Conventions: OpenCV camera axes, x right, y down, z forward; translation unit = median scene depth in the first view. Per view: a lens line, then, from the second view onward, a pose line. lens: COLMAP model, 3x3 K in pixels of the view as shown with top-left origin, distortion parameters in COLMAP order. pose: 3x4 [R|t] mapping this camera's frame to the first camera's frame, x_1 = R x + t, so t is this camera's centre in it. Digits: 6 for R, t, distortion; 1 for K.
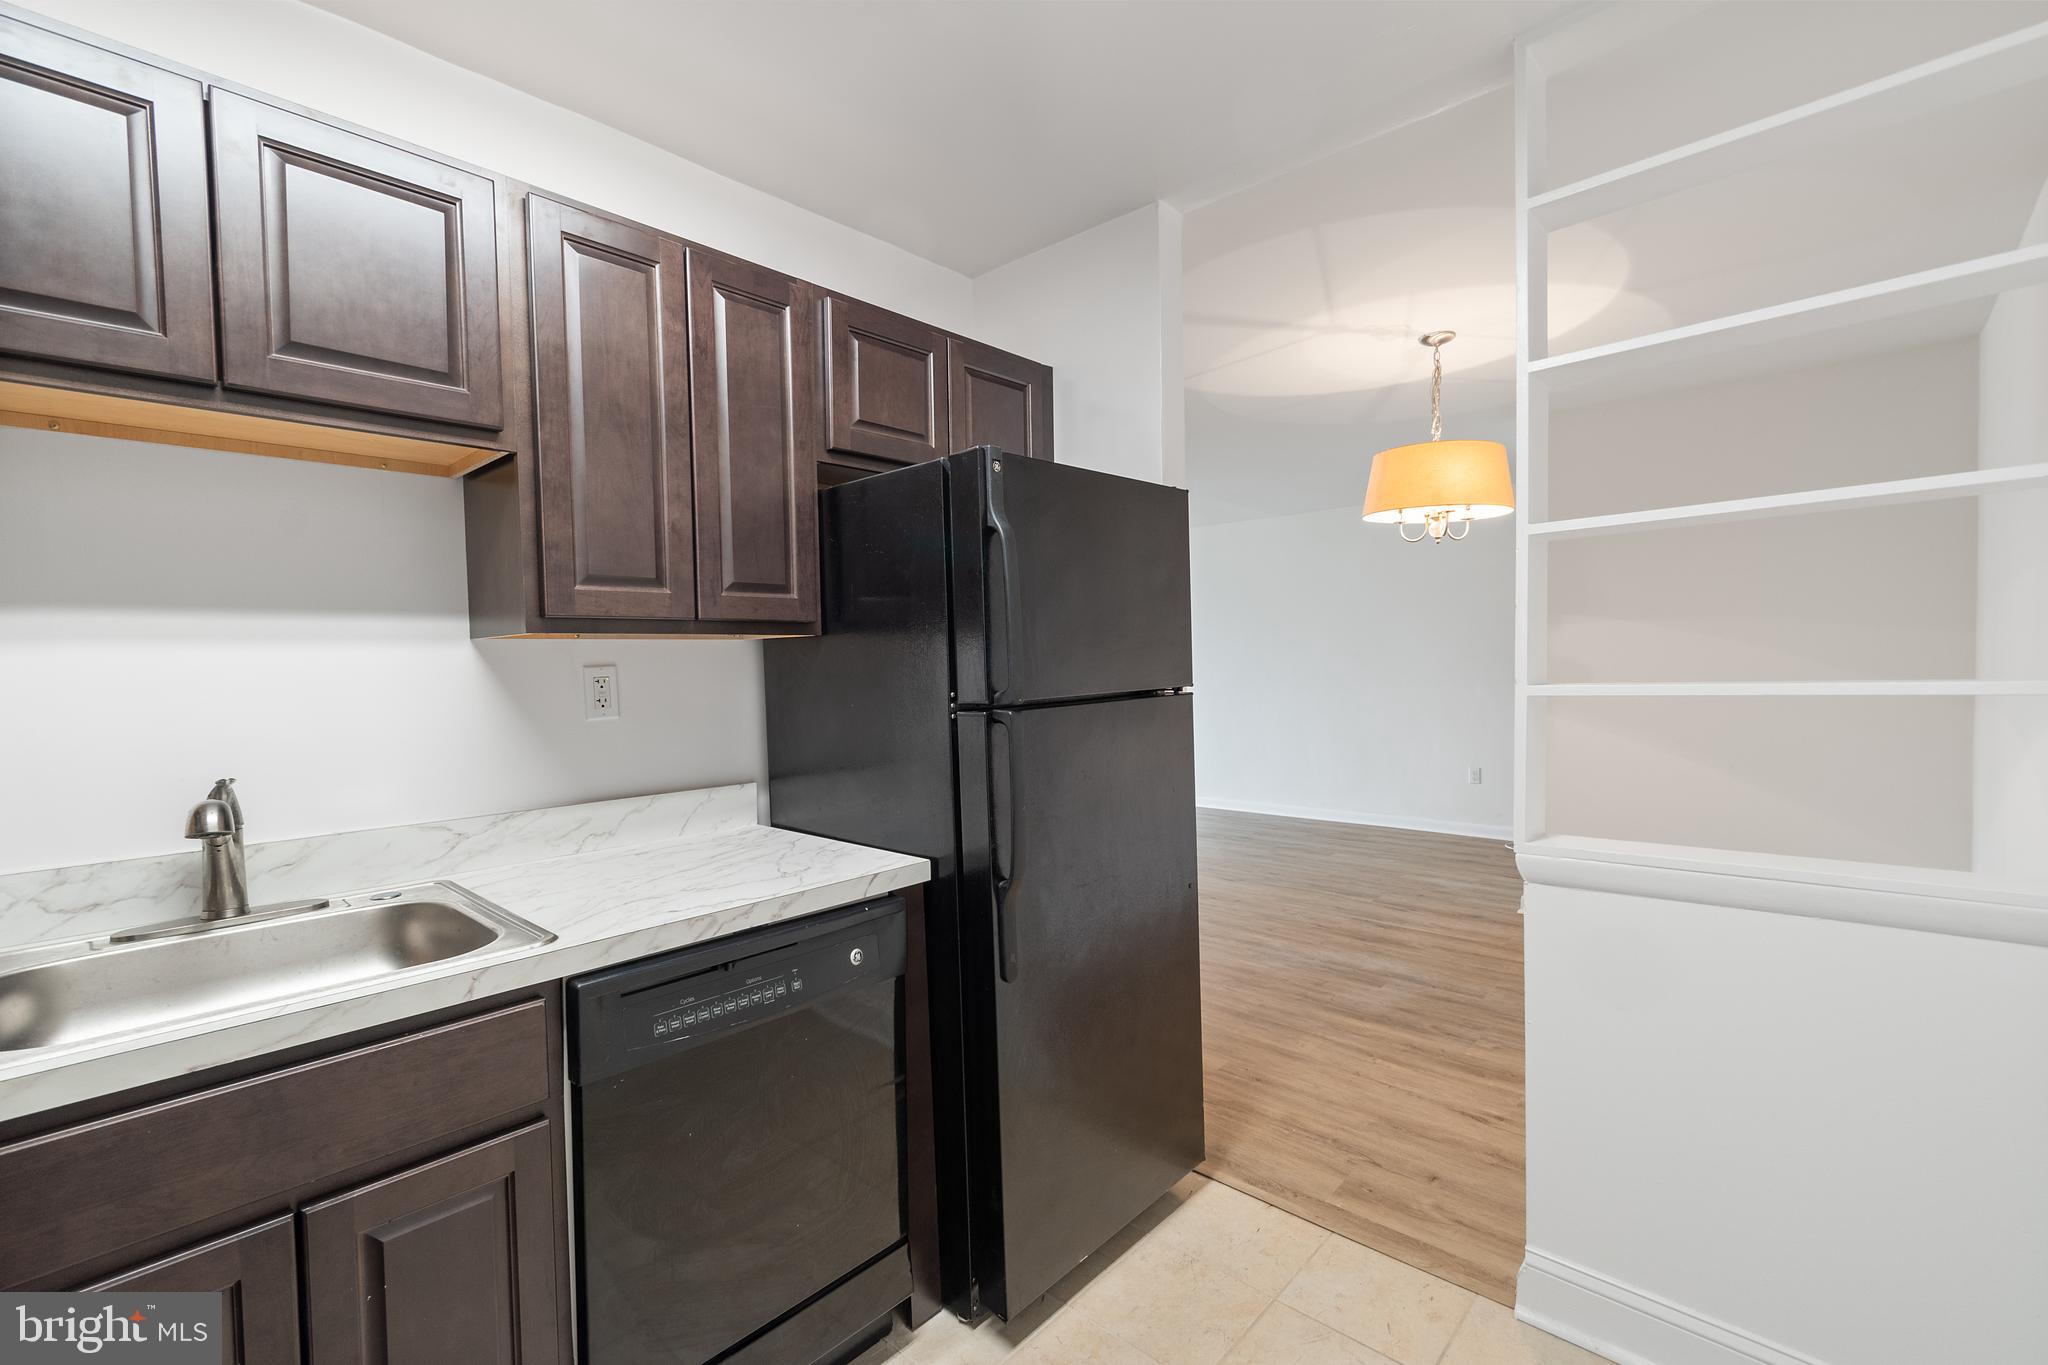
lens RADIAL K [[896.5, 0, 1000.0], [0, 896.5, 683.5], [0, 0, 1]] dist [0.004135, -0.005325]
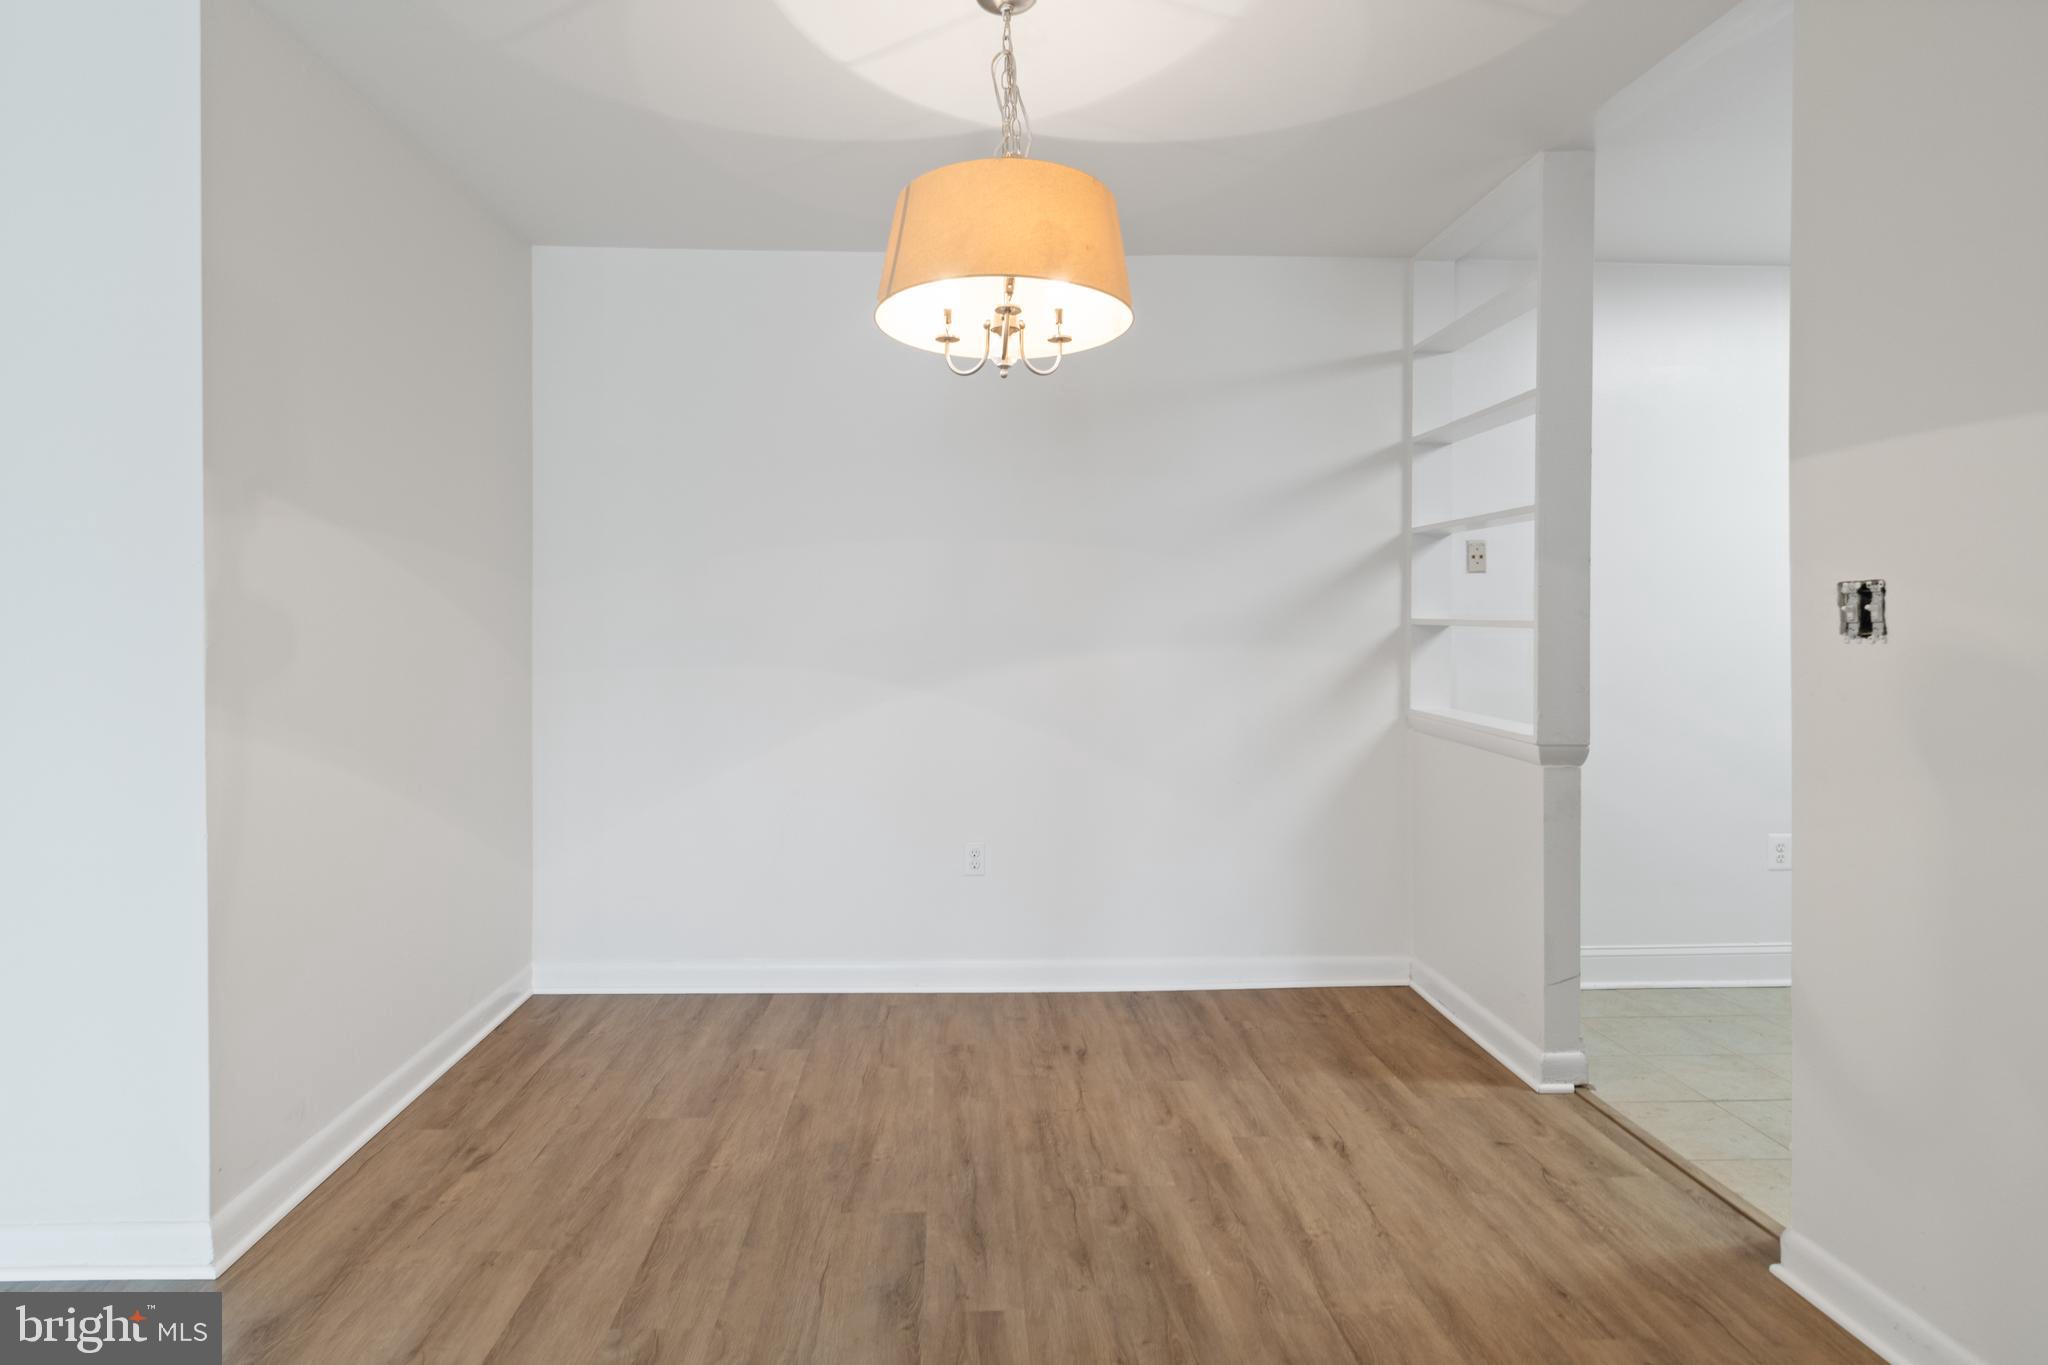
lens RADIAL K [[1065.9, 0, 993.6], [0, 1065.9, 628.8], [0, 0, 1]] dist [0.003249, -0.000226]
pose [[-0.716096, 0.010743, 0.697919, 0.048157], [0.023827, 0.999675, 0.009060, -0.009306], [-0.697595, 0.023117, -0.716119, 1.389068]]
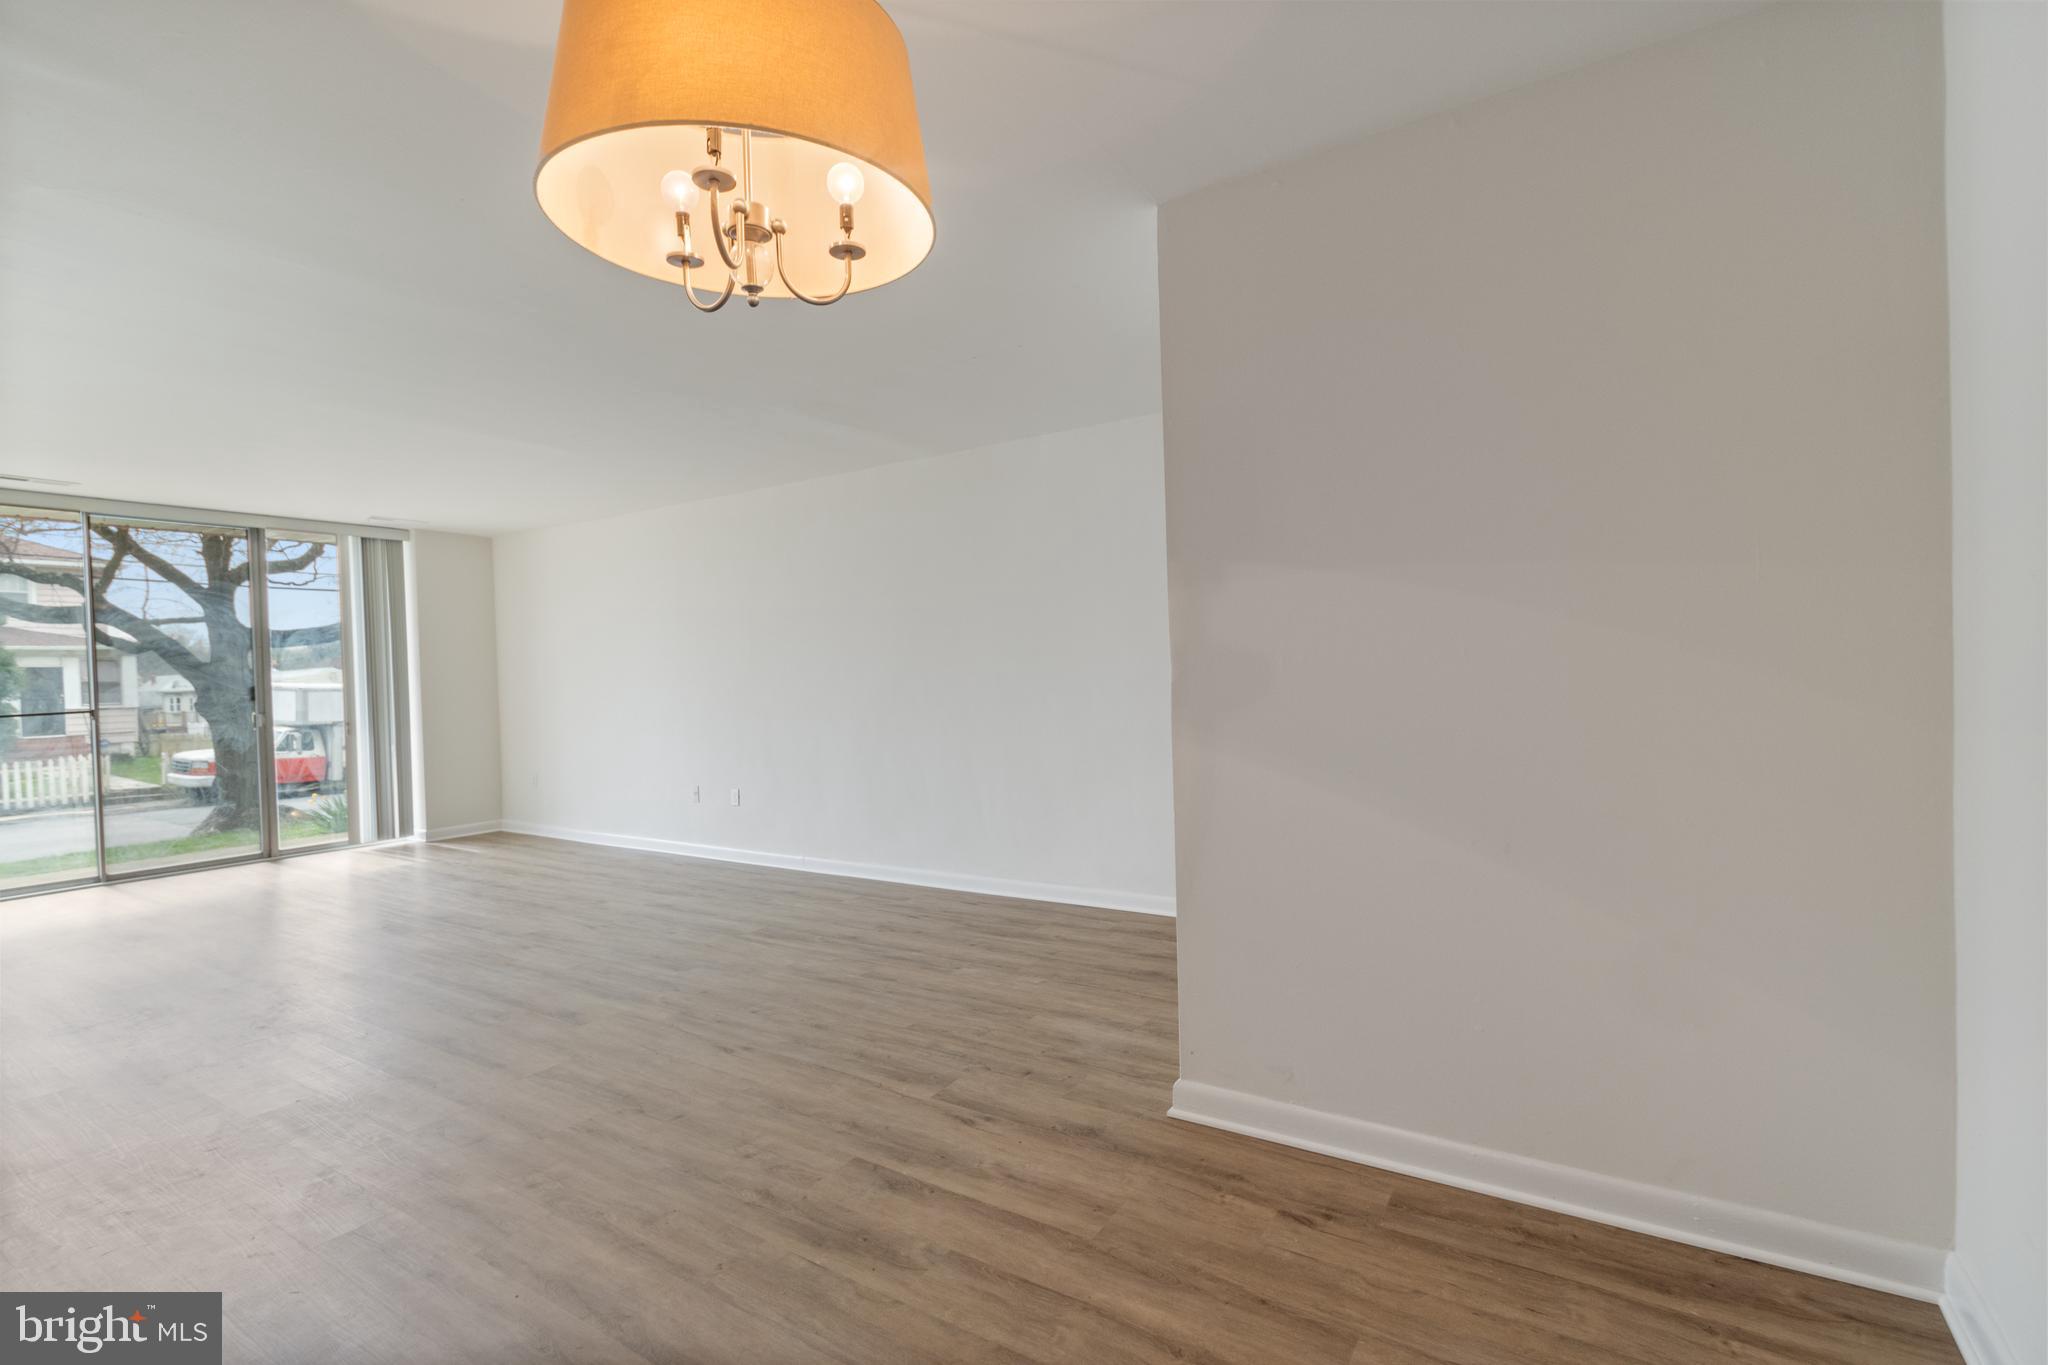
lens RADIAL K [[945.4, 0, 1008.7], [0, 945.4, 639.6], [0, 0, 1]] dist [-0.000209, -0.000870]
pose [[0.984064, -0.006144, 0.177707, 0.490044], [0.017118, 0.998034, -0.060289, 0.004206], [-0.176988, 0.062370, 0.982235, 0.564454]]
